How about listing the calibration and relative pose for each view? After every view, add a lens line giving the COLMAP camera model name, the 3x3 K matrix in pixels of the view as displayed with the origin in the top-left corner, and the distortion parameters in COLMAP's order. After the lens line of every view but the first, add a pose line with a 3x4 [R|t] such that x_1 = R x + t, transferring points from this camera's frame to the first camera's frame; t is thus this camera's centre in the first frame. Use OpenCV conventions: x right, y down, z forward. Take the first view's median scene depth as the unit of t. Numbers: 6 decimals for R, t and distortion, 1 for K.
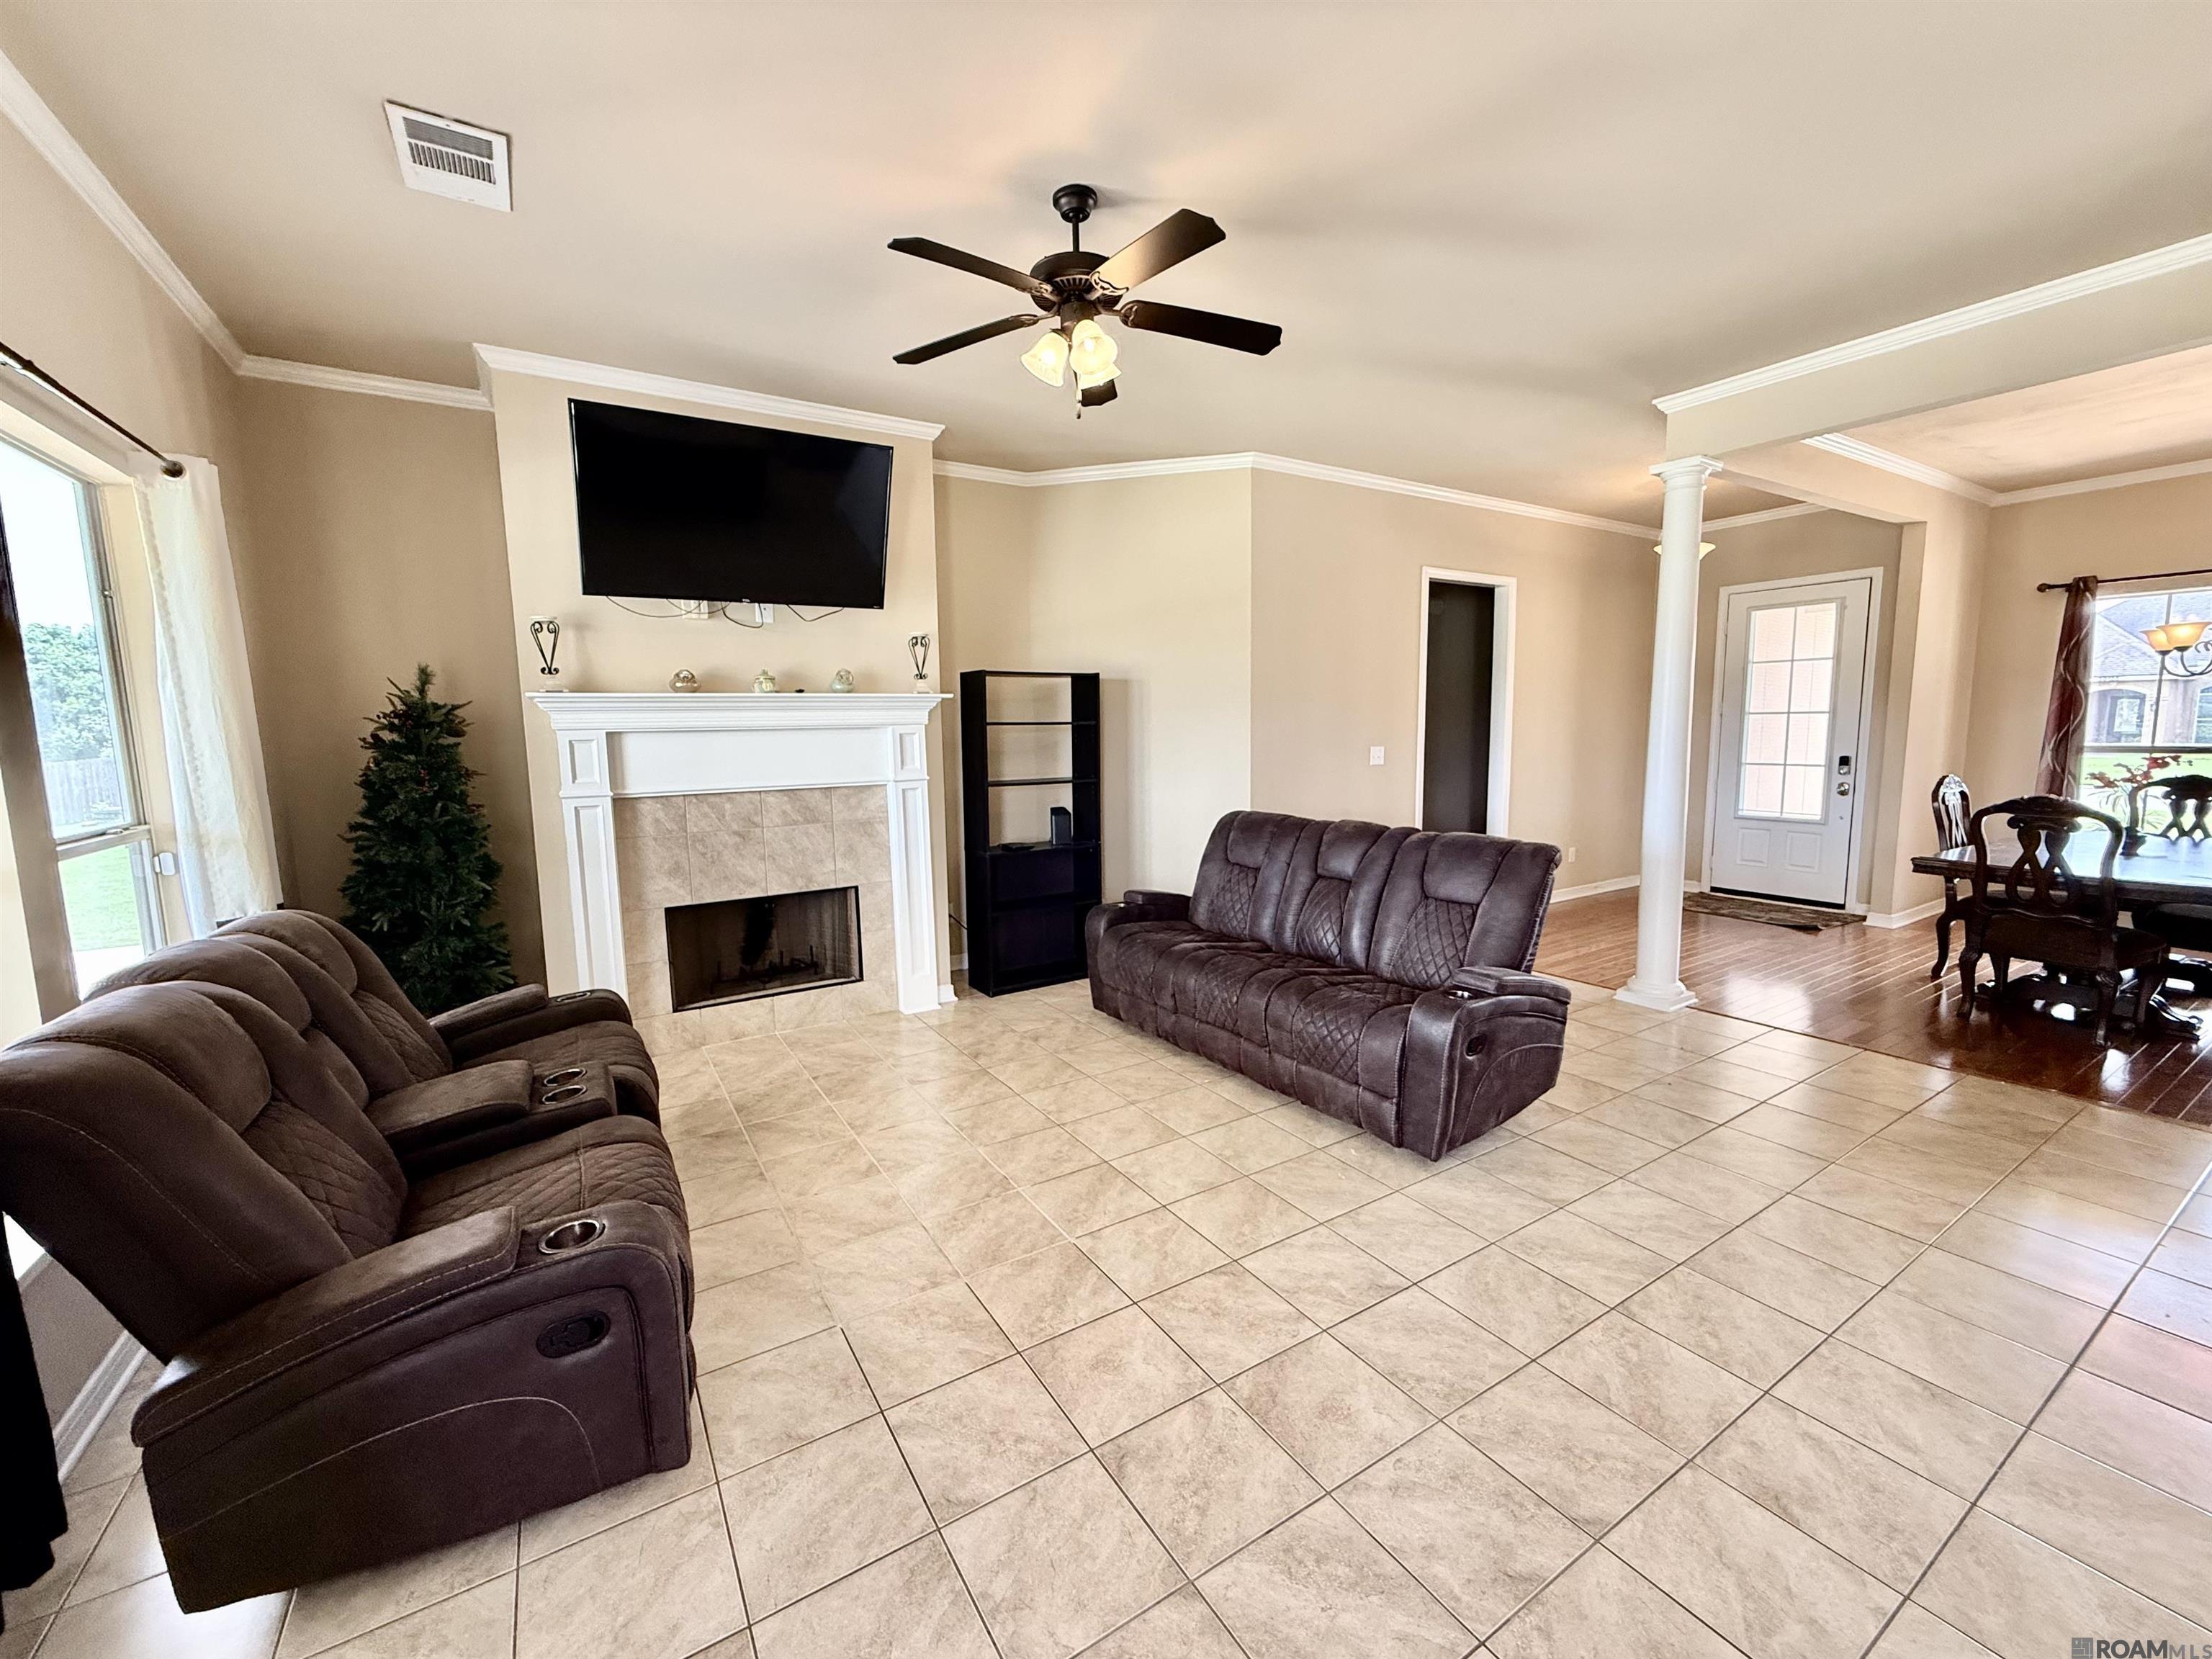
lens RADIAL K [[880.7, 0, 1099.2], [0, 880.7, 829.1], [0, 0, 1]] dist [-0.003025, -0.000202]
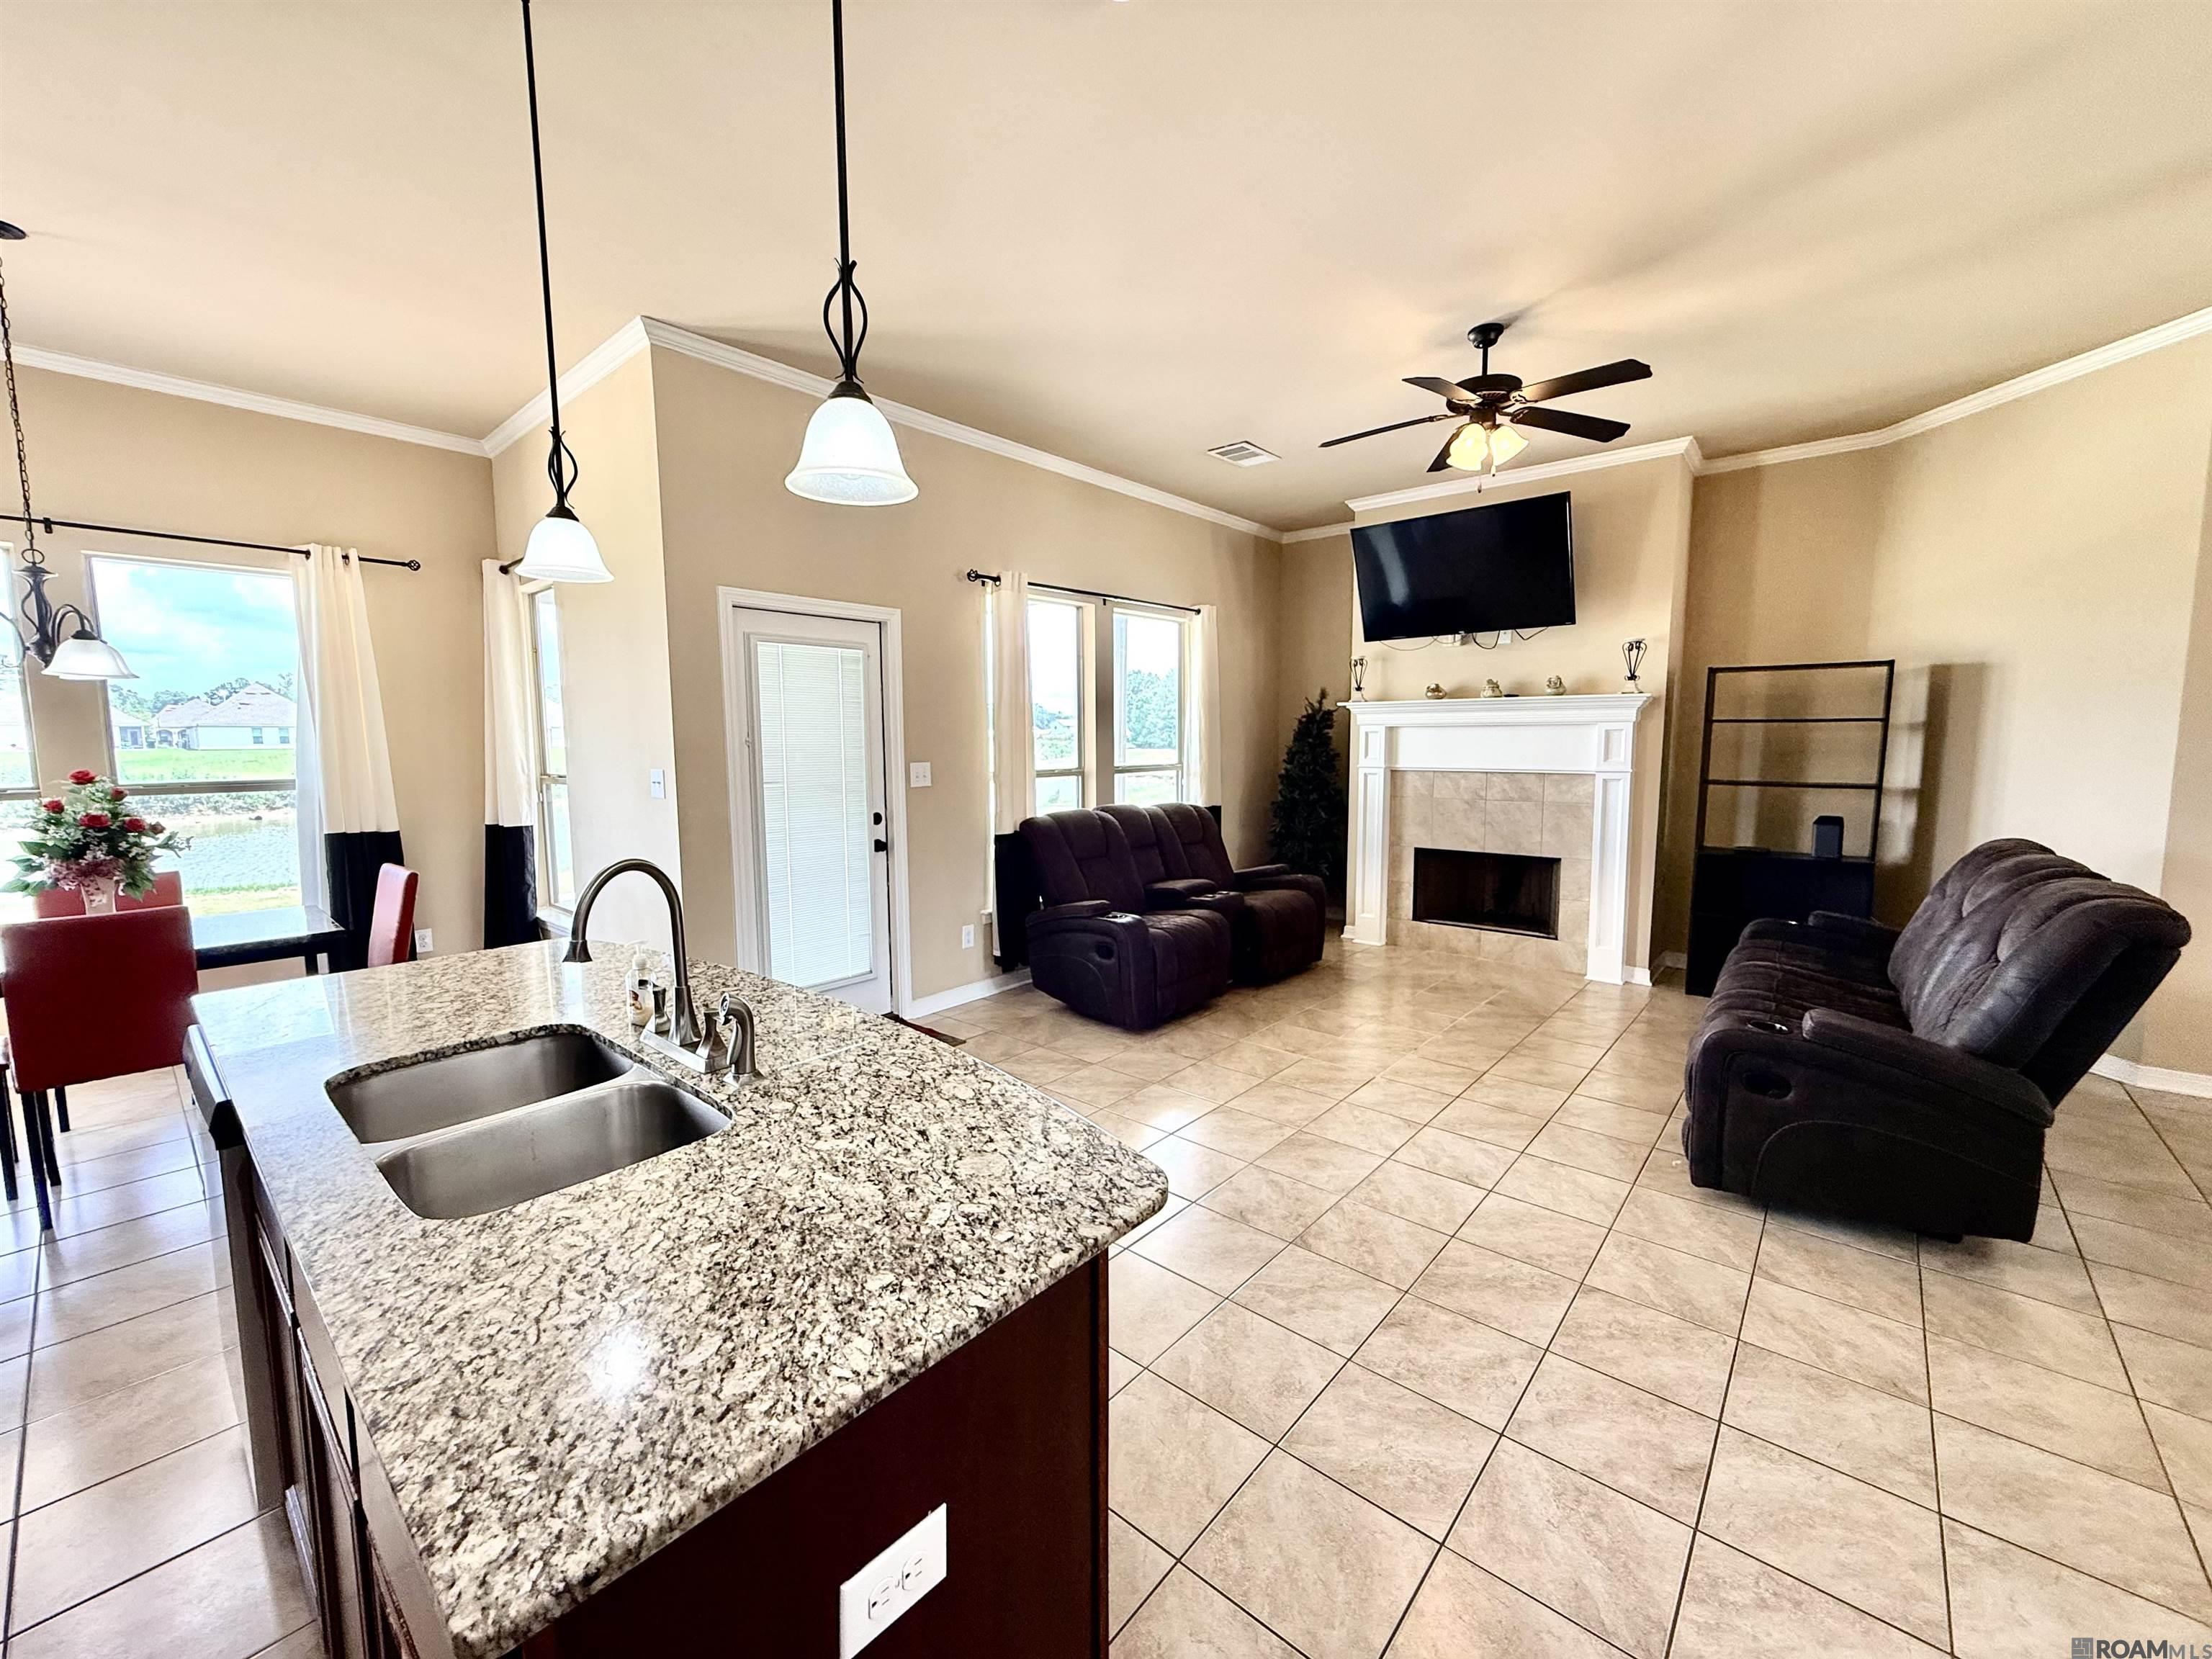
lens RADIAL K [[880.7, 0, 1099.2], [0, 880.7, 829.1], [0, 0, 1]] dist [-0.003025, -0.000202]
pose [[0.294089, 0.113564, -0.949007, 0.723296], [-0.113823, 0.990011, 0.083199, -0.002532], [0.948976, 0.083551, 0.304078, 0.055149]]
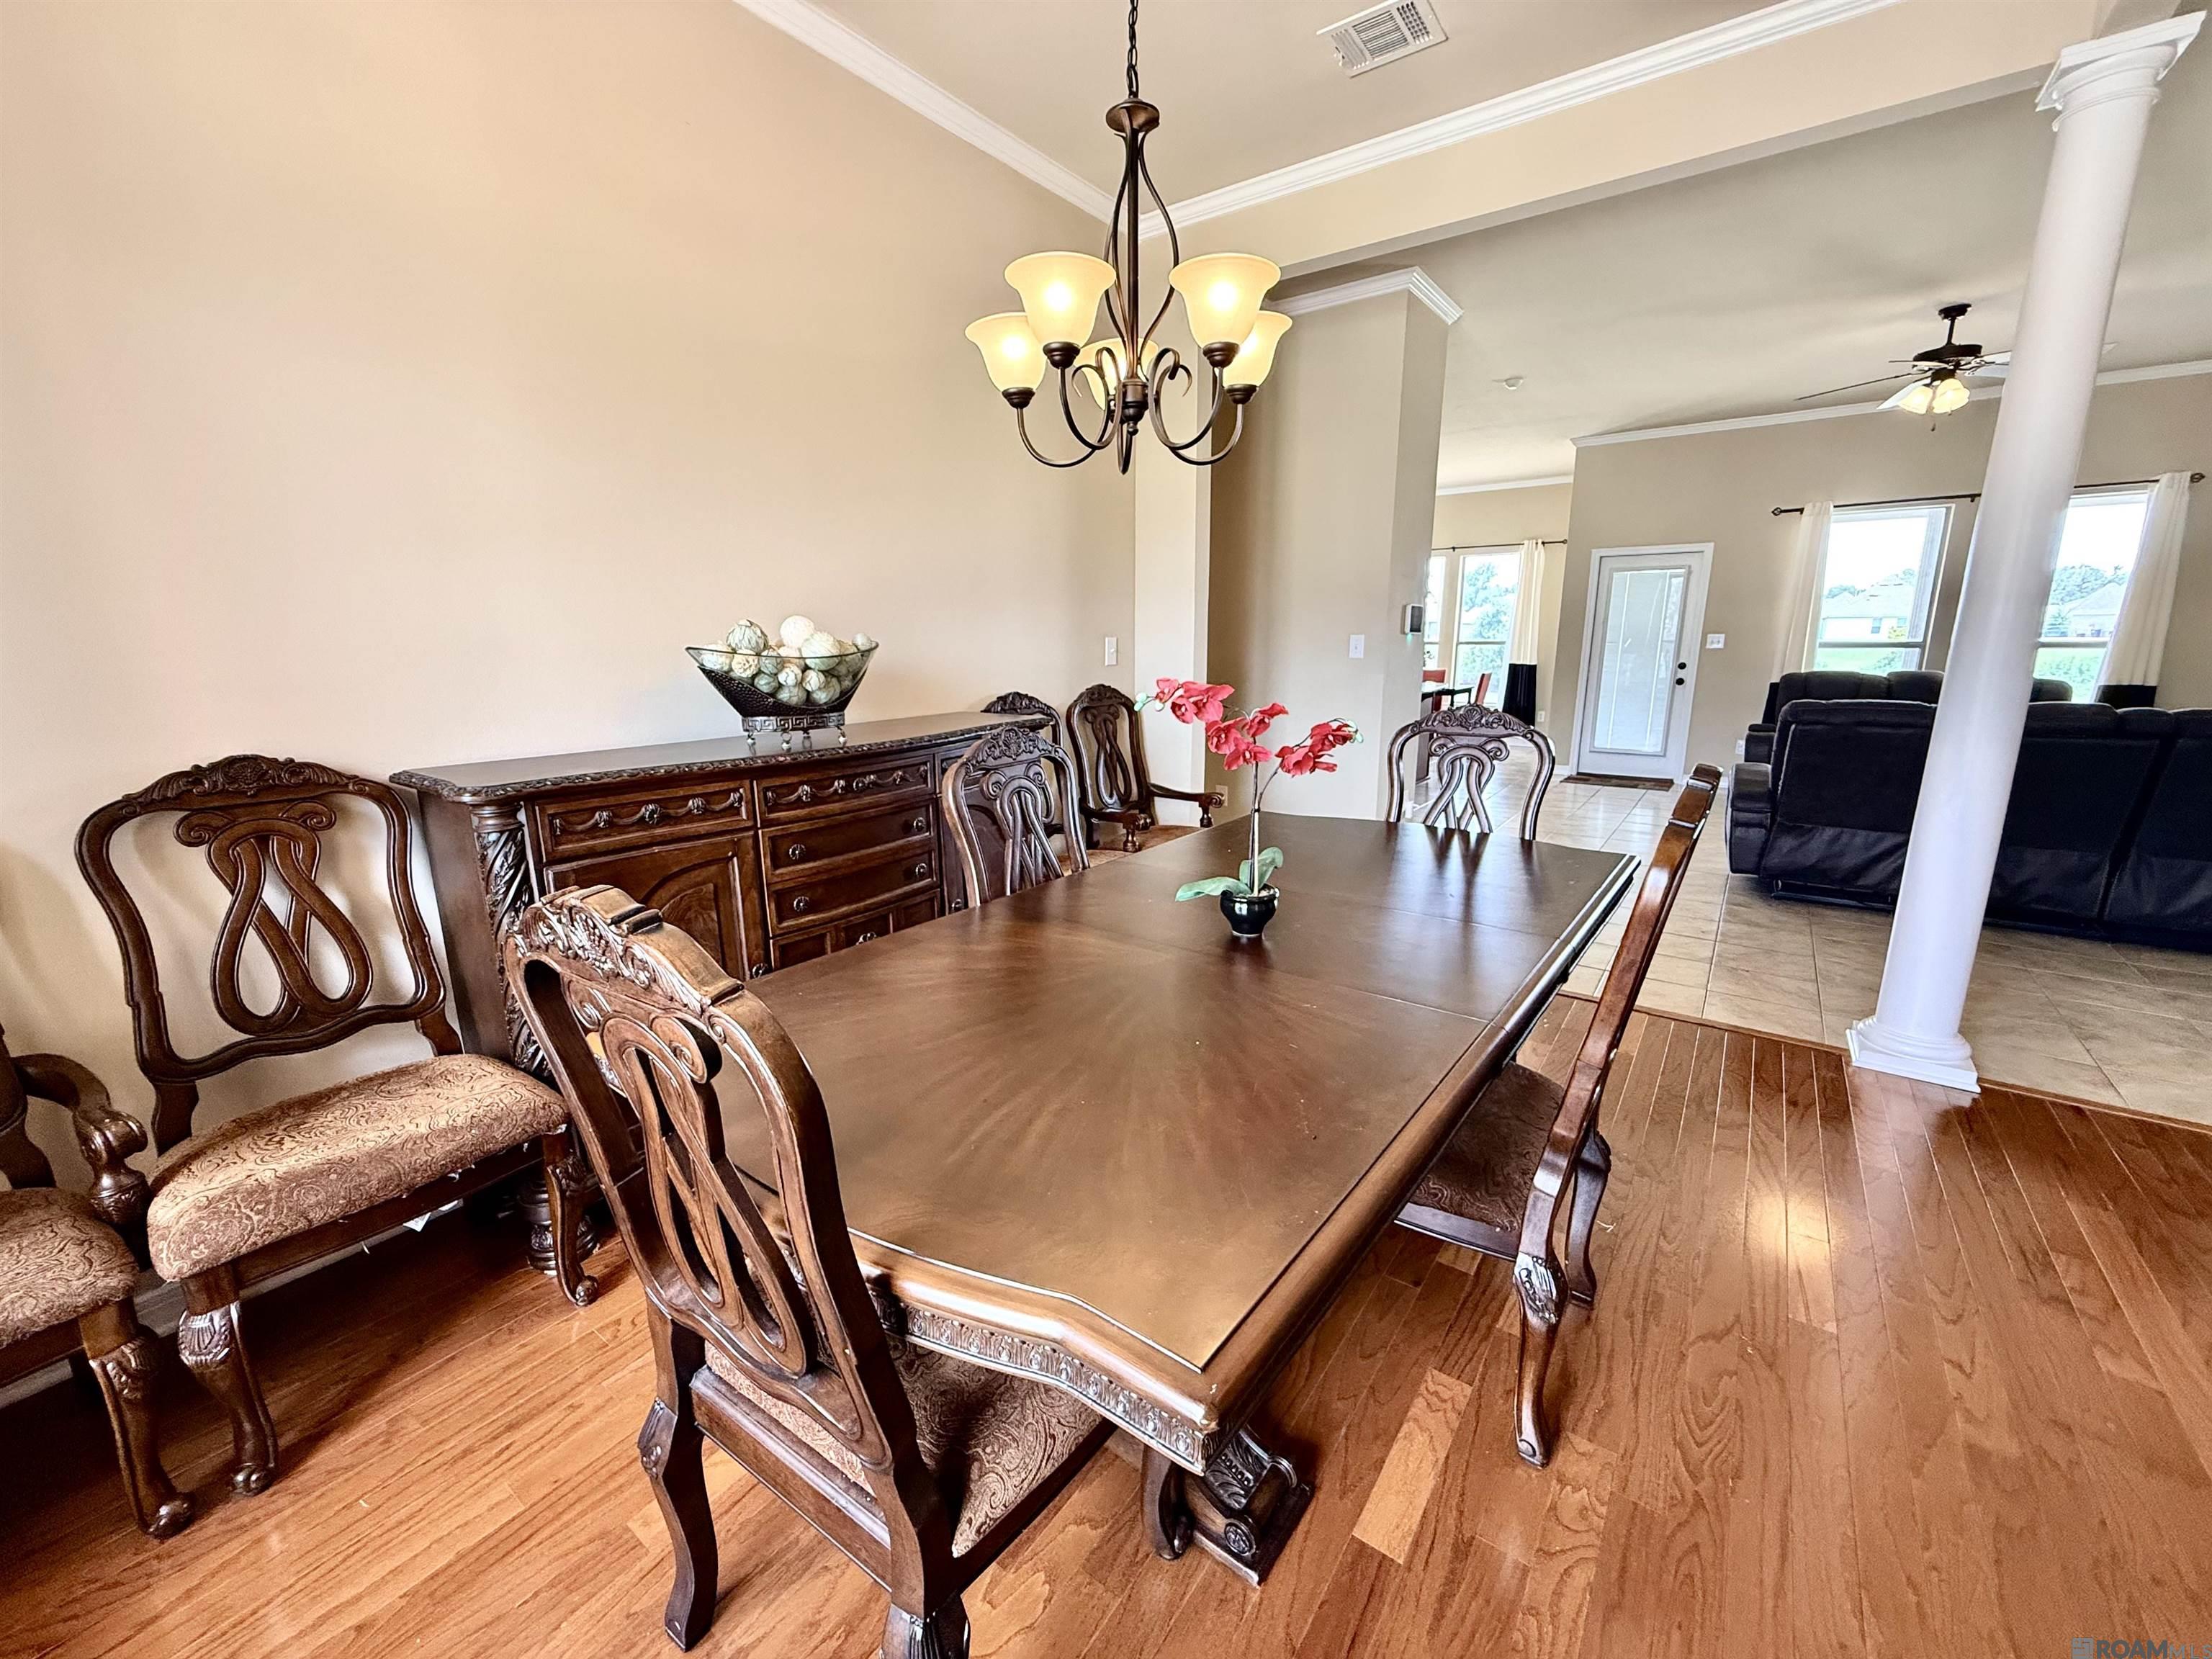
lens RADIAL K [[887.0, 0, 1099.3], [0, 887.0, 831.3], [0, 0, 1]] dist [-0.000358, 0.000237]
pose [[-0.929339, 0.101195, -0.355090, 1.501801], [-0.022080, 0.944756, 0.327029, -0.155158], [0.368567, 0.311761, -0.875764, 1.434689]]
